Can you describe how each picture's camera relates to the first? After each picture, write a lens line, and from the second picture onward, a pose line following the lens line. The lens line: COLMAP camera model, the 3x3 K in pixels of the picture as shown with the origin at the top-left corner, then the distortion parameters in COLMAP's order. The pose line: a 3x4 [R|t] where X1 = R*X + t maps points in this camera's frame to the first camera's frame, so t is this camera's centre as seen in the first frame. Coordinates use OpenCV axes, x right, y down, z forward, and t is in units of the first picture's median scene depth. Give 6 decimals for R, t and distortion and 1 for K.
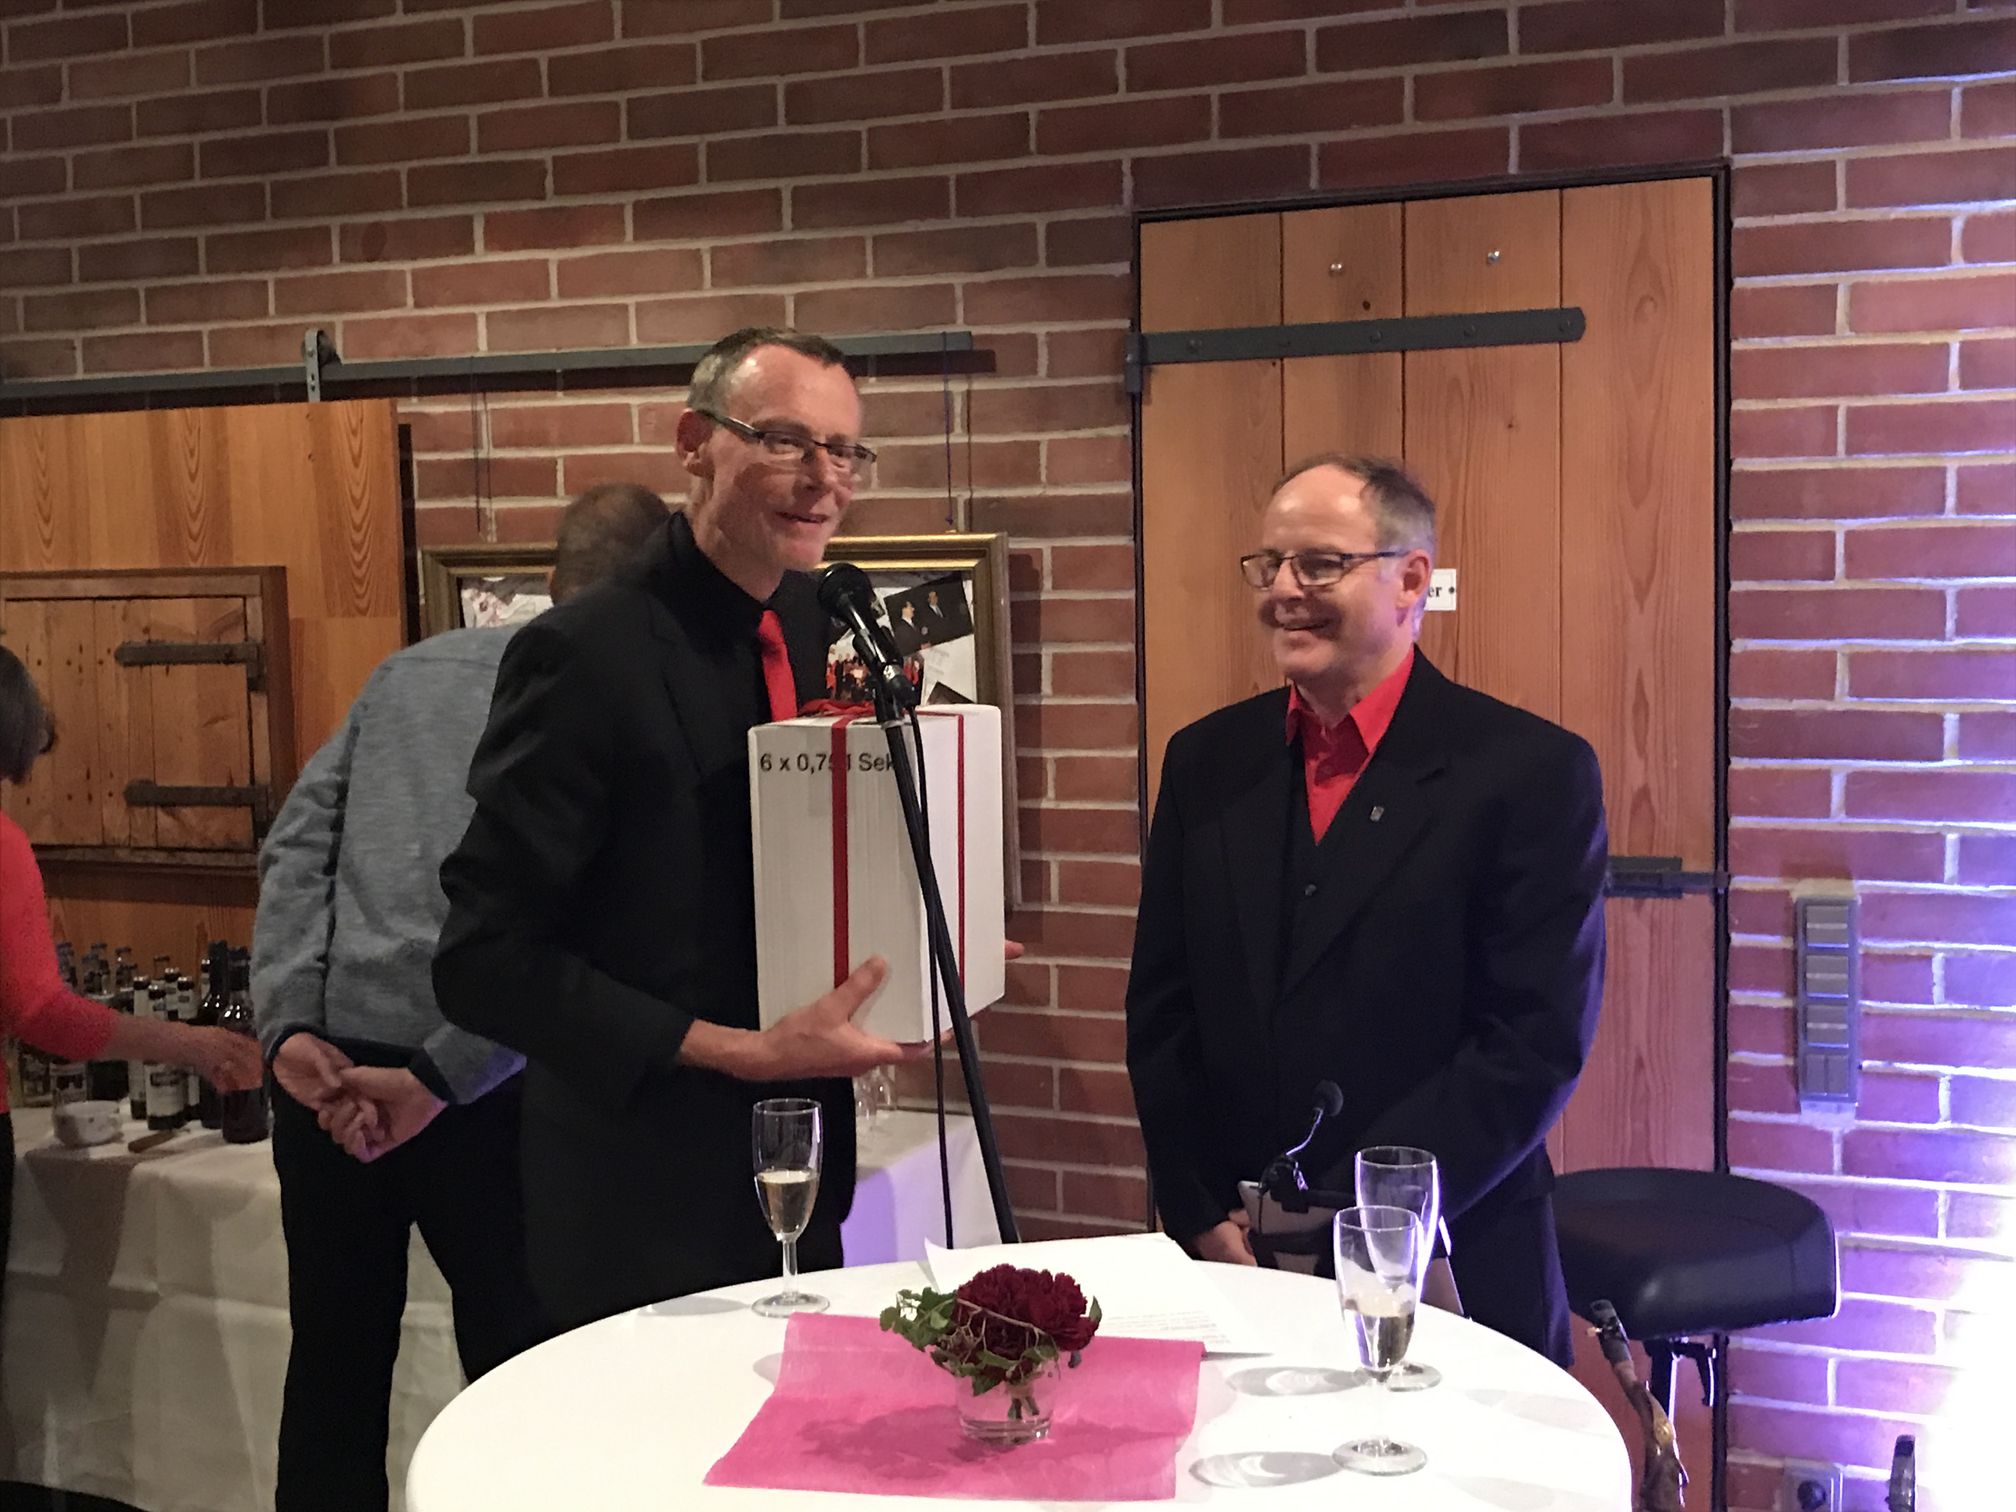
lens RADIAL K [[2583.2, 0, 1002.6], [0, 2583.2, 766.8], [0, 0, 1]] dist [0.150742, -0.559846]
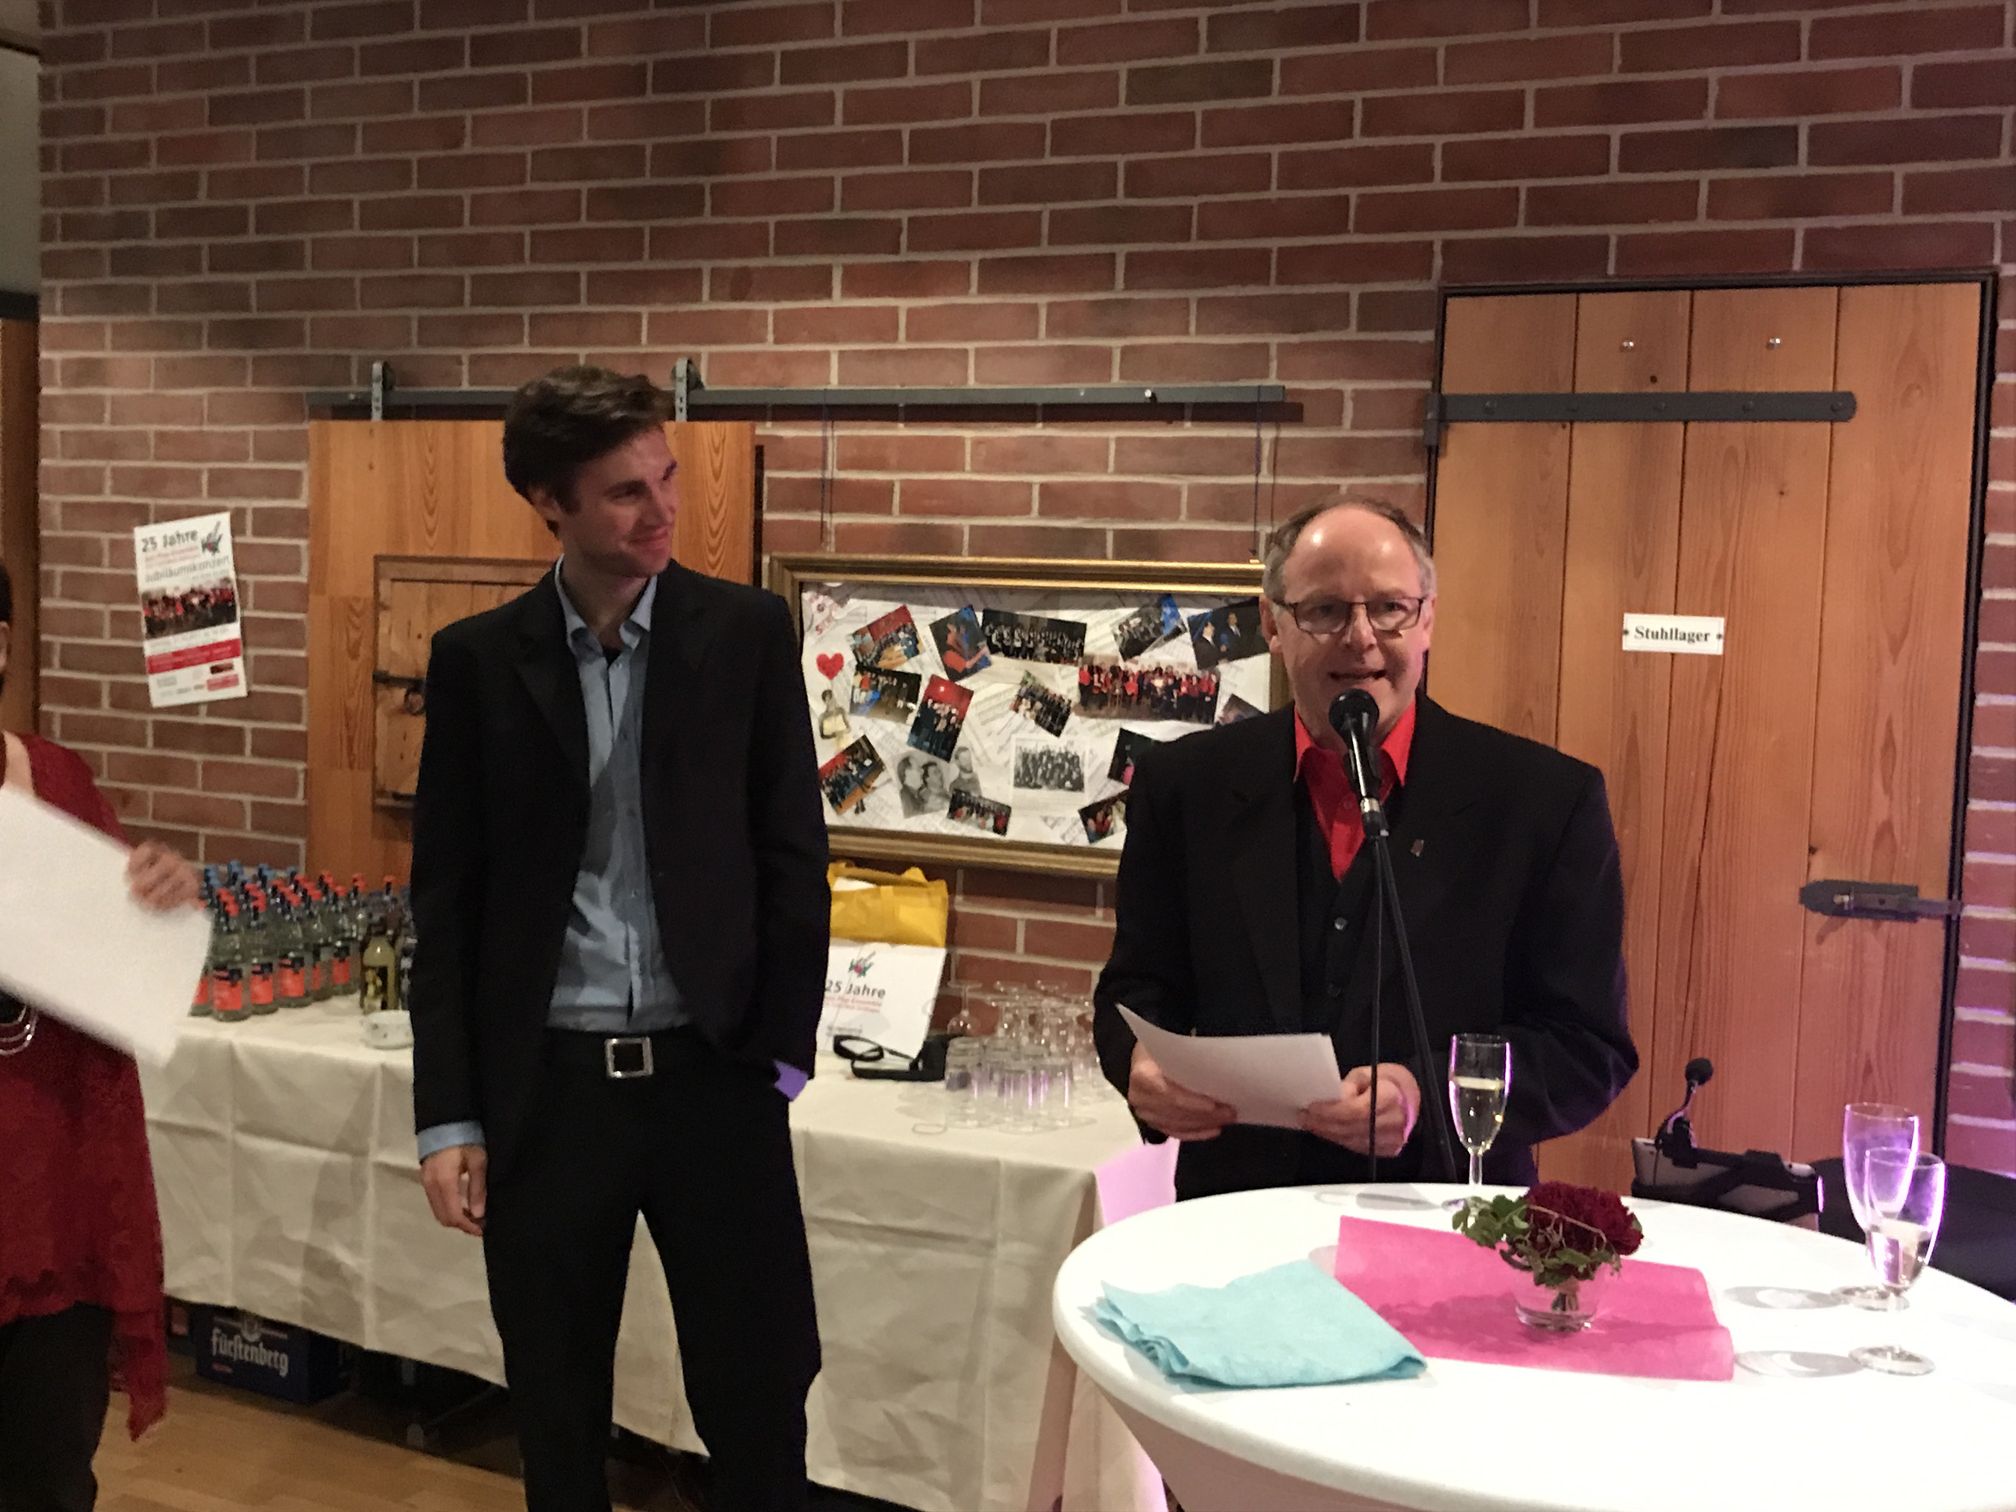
lens RADIAL K [[2374.1, 0, 962.0], [0, 2374.1, 743.0], [0, 0, 1]] dist [0.212862, -0.846377]
pose [[0.997568, 0.054639, -0.043264, -0.092770], [-0.055299, 0.998369, -0.014211, 0.009384], [0.042417, 0.016569, 0.998963, -0.041851]]
